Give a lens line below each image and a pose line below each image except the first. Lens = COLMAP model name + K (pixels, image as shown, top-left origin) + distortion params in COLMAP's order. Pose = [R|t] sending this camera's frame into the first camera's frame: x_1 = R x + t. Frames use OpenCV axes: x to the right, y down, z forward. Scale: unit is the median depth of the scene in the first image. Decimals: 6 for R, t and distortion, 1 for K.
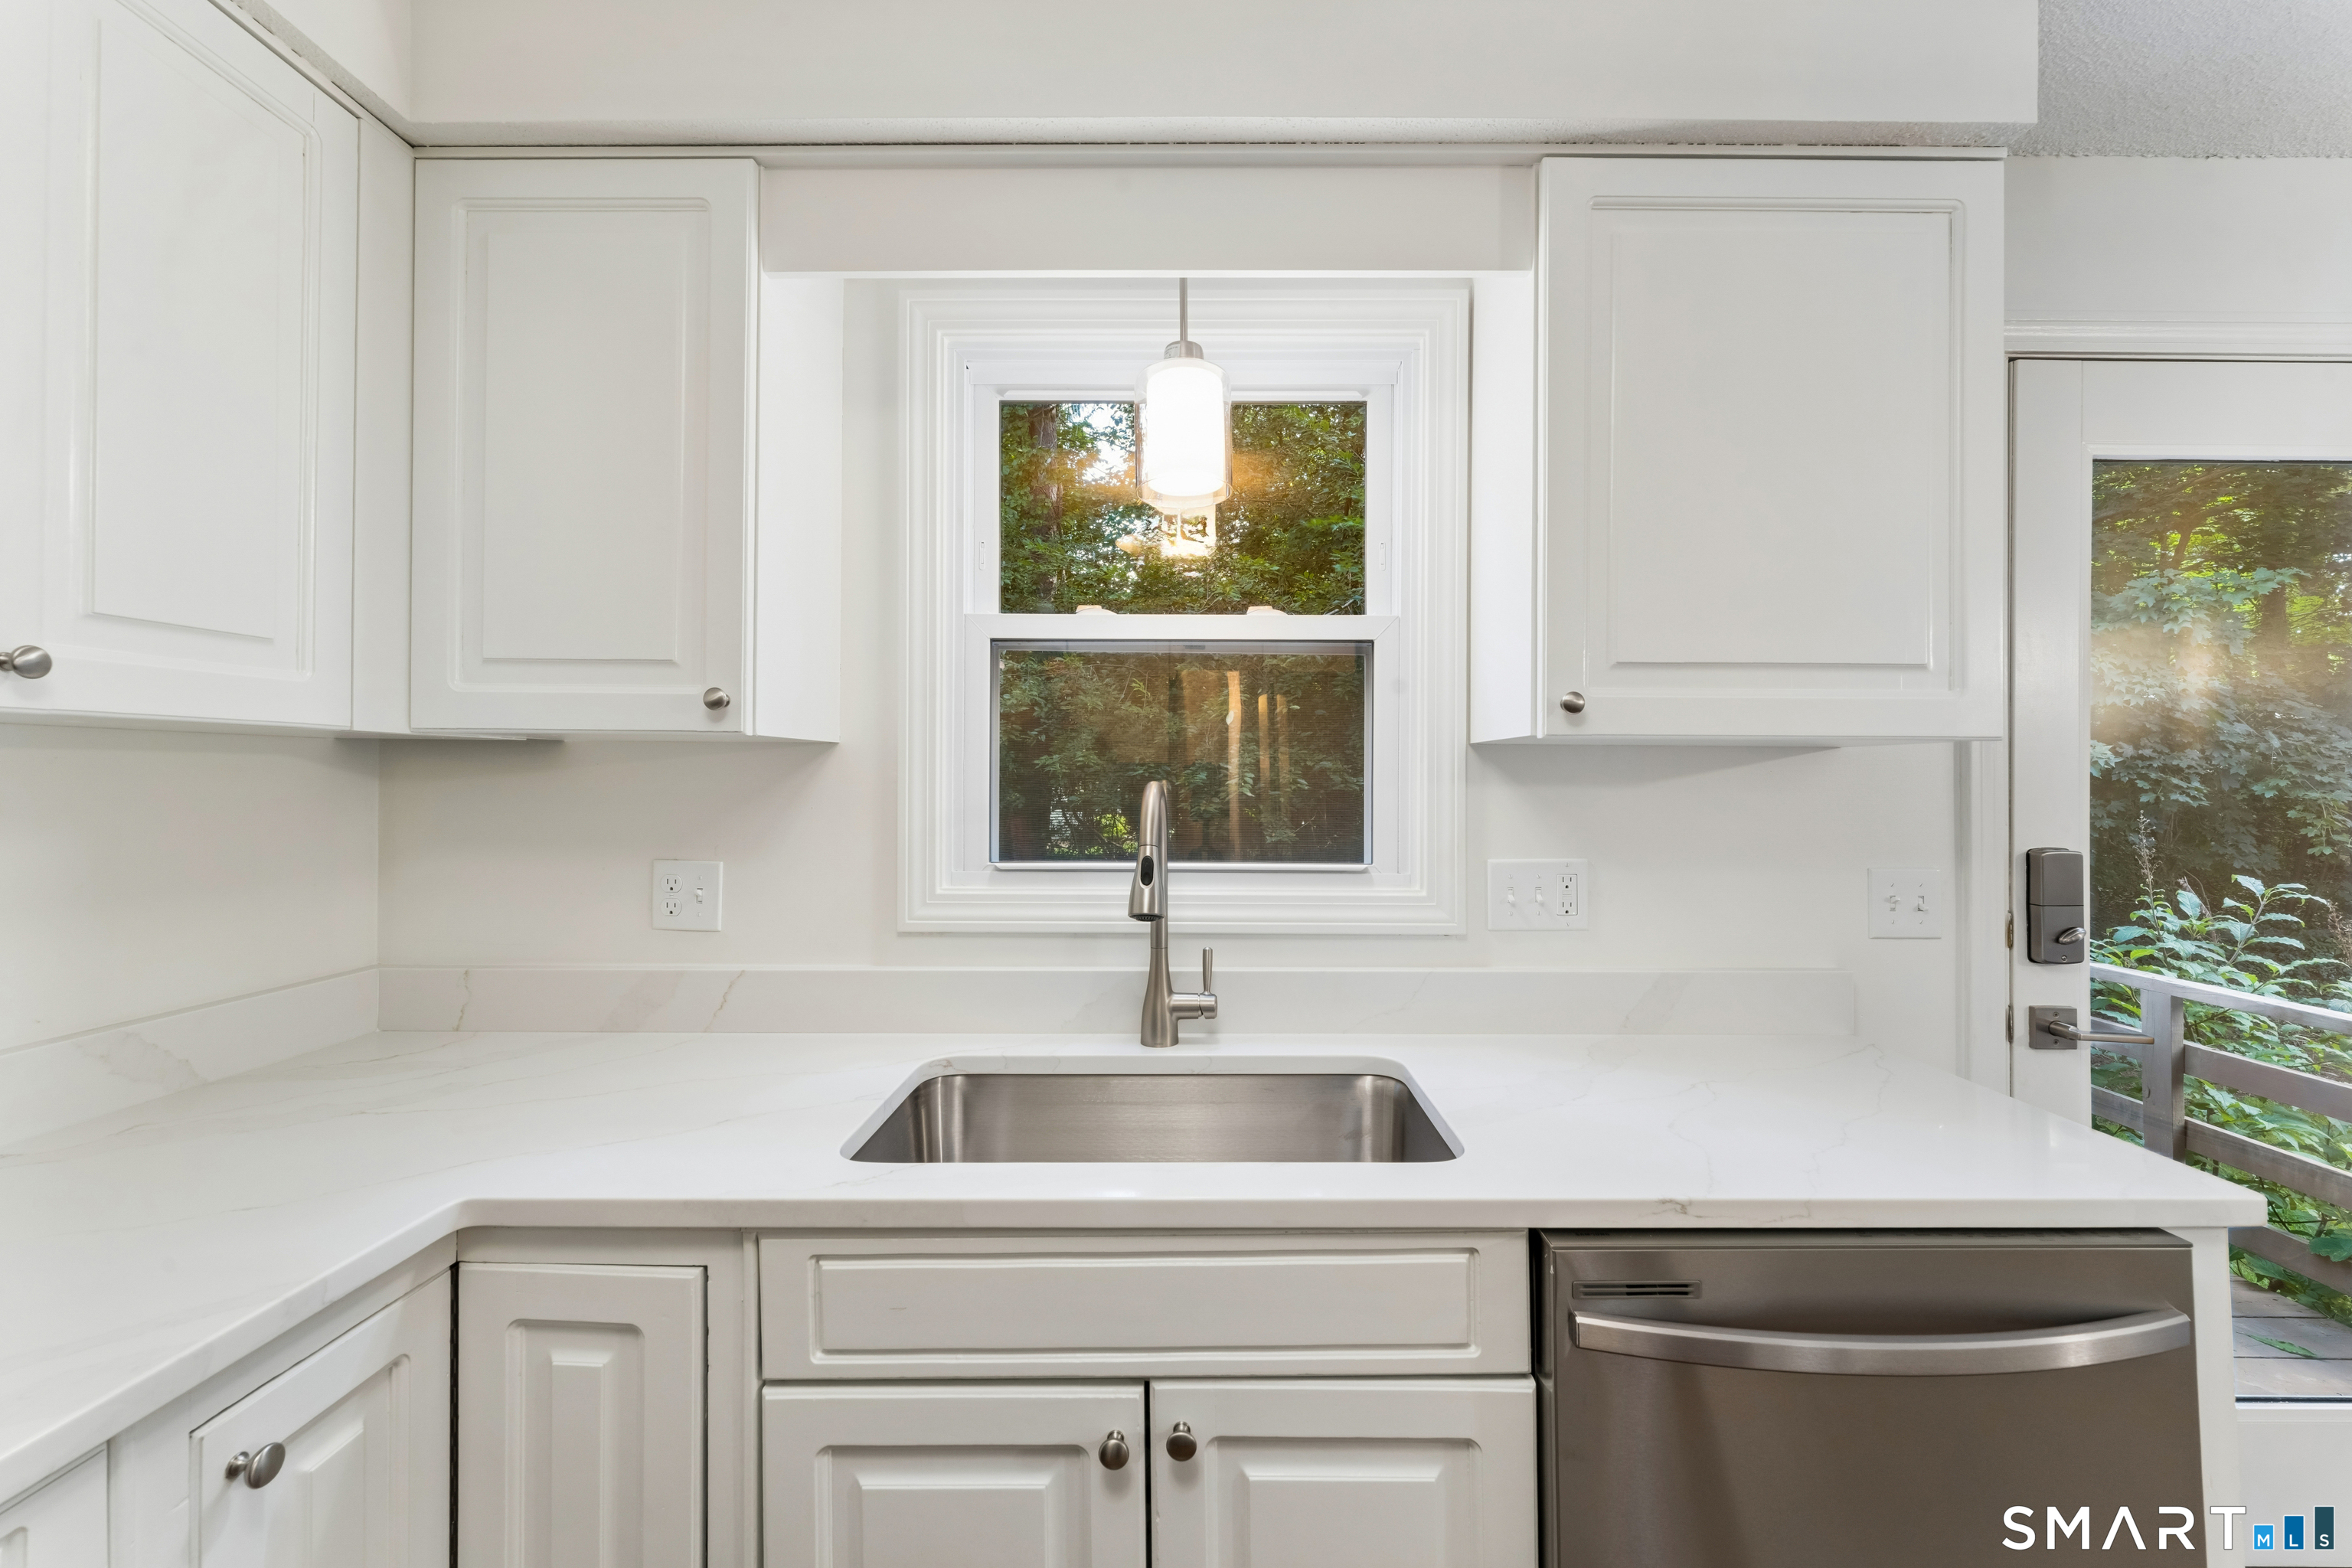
lens RADIAL K [[949.2, 0, 1182.5], [0, 949.2, 779.0], [0, 0, 1]] dist [-0.003267, 0.000203]
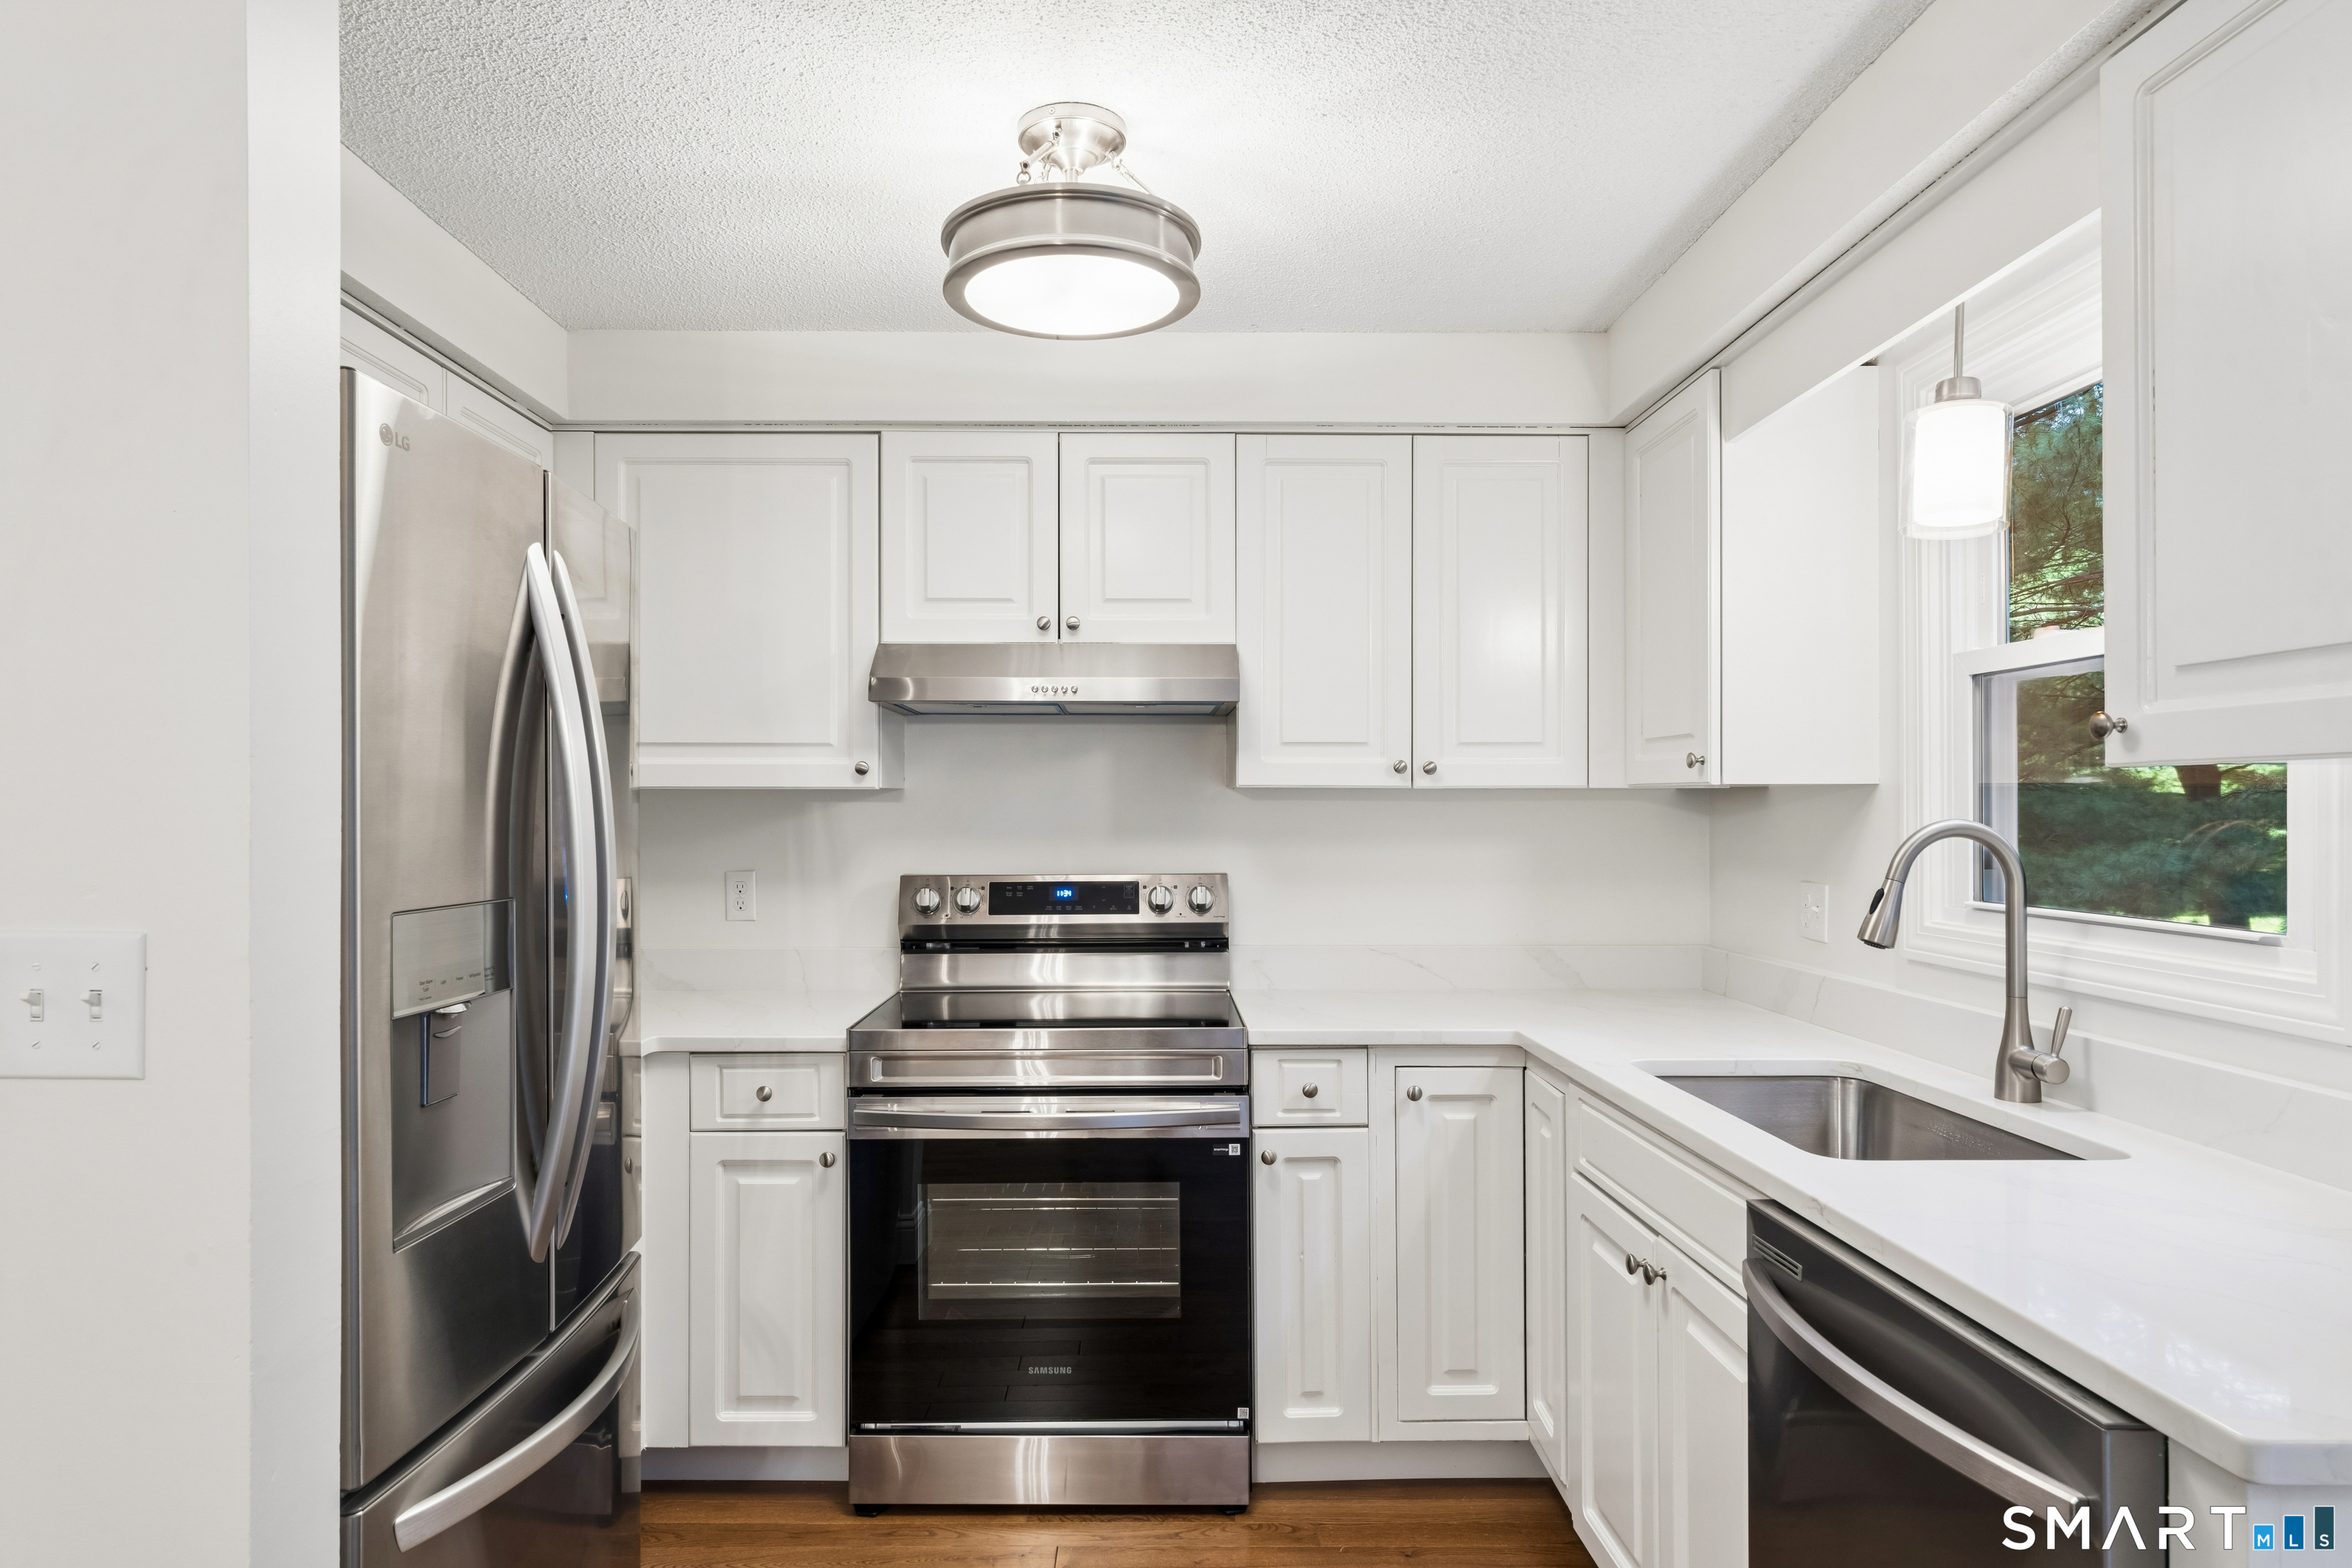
lens RADIAL K [[1389.6, 0, 1154.9], [0, 1389.6, 800.5], [0, 0, 1]] dist [-0.002588, -0.003791]
pose [[0.016108, -0.010941, -0.999810, 0.468905], [0.000890, 0.999940, -0.010928, -0.000628], [0.999870, -0.000714, 0.016117, 0.045479]]
